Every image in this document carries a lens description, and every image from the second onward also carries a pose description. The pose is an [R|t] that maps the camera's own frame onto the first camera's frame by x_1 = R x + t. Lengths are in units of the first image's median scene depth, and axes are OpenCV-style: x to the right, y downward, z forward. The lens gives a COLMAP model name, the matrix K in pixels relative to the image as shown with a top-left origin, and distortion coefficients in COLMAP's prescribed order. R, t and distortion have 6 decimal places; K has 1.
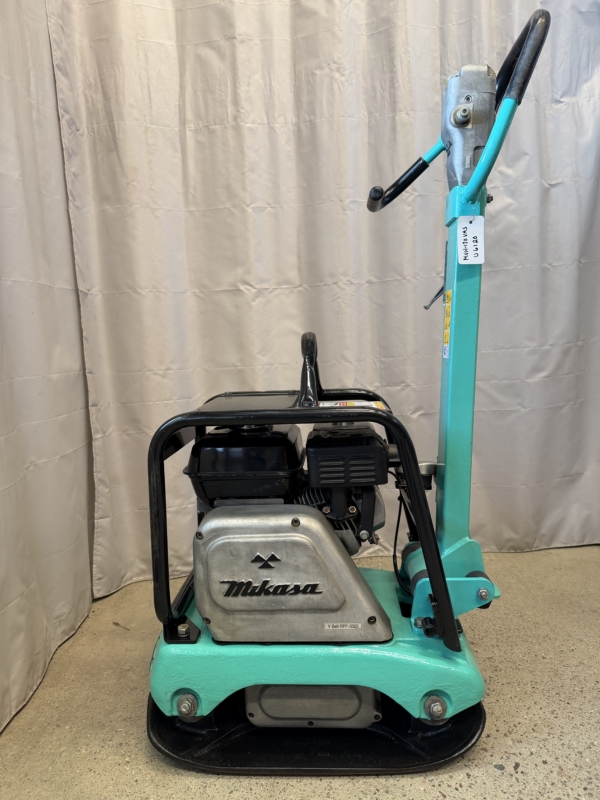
lens RADIAL K [[573.6, 0, 295.2], [0, 573.6, 403.5], [0, 0, 1]] dist [-0.011229, -0.000136]
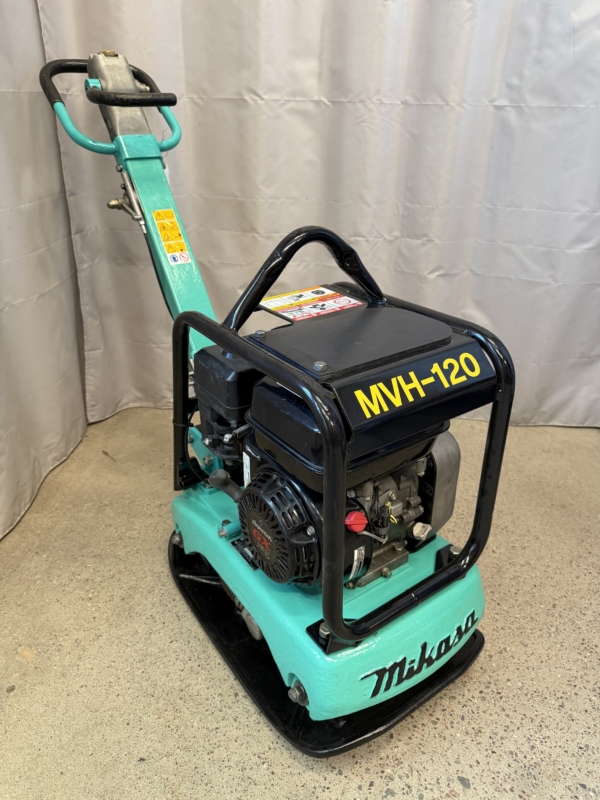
lens RADIAL K [[573.6, 0, 296.3], [0, 573.6, 404.1], [0, 0, 1]] dist [-0.011229, -0.000136]
pose [[0.990937, 0.121501, -0.057288, 0.105182], [-0.090609, 0.919424, 0.382687, -0.161014], [0.099169, -0.374028, 0.922100, 0.105223]]
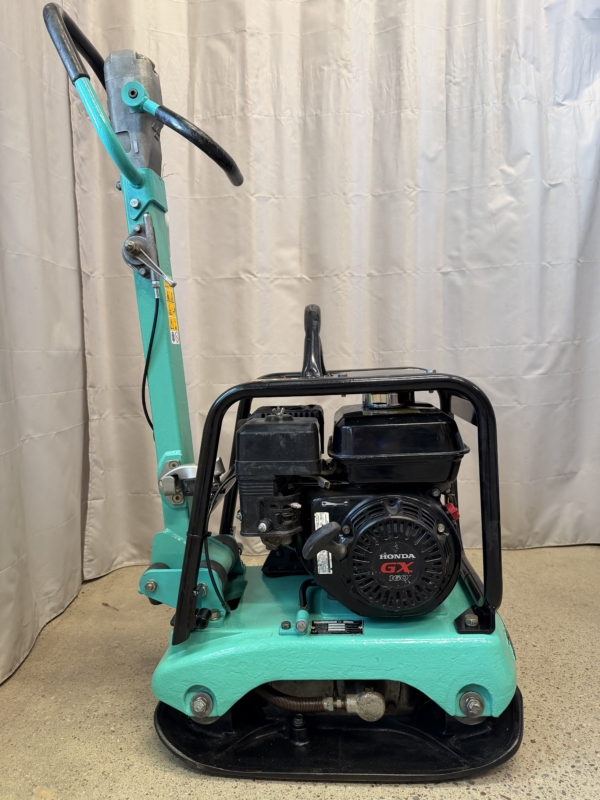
lens RADIAL K [[573.6, 0, 294.7], [0, 573.6, 403.7], [0, 0, 1]] dist [-0.011229, -0.000136]
pose [[0.999461, 0.032481, 0.004789, -0.000954], [-0.032358, 0.999190, -0.023916, 0.058748], [-0.005562, 0.023748, 0.999703, -0.004466]]
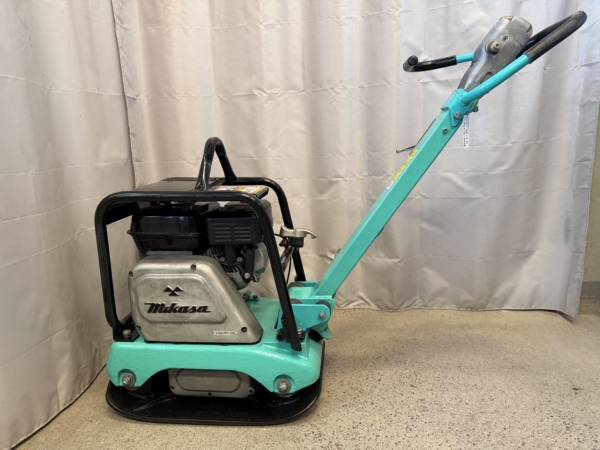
lens RADIAL K [[430.2, 0, 298.0], [0, 430.2, 227.8], [0, 0, 1]] dist [-0.011229, -0.000136]
pose [[0.990954, 0.036824, -0.129051, 0.175597], [-0.021439, 0.992706, 0.118638, -0.032571], [0.132478, -0.114798, 0.984516, 0.082466]]
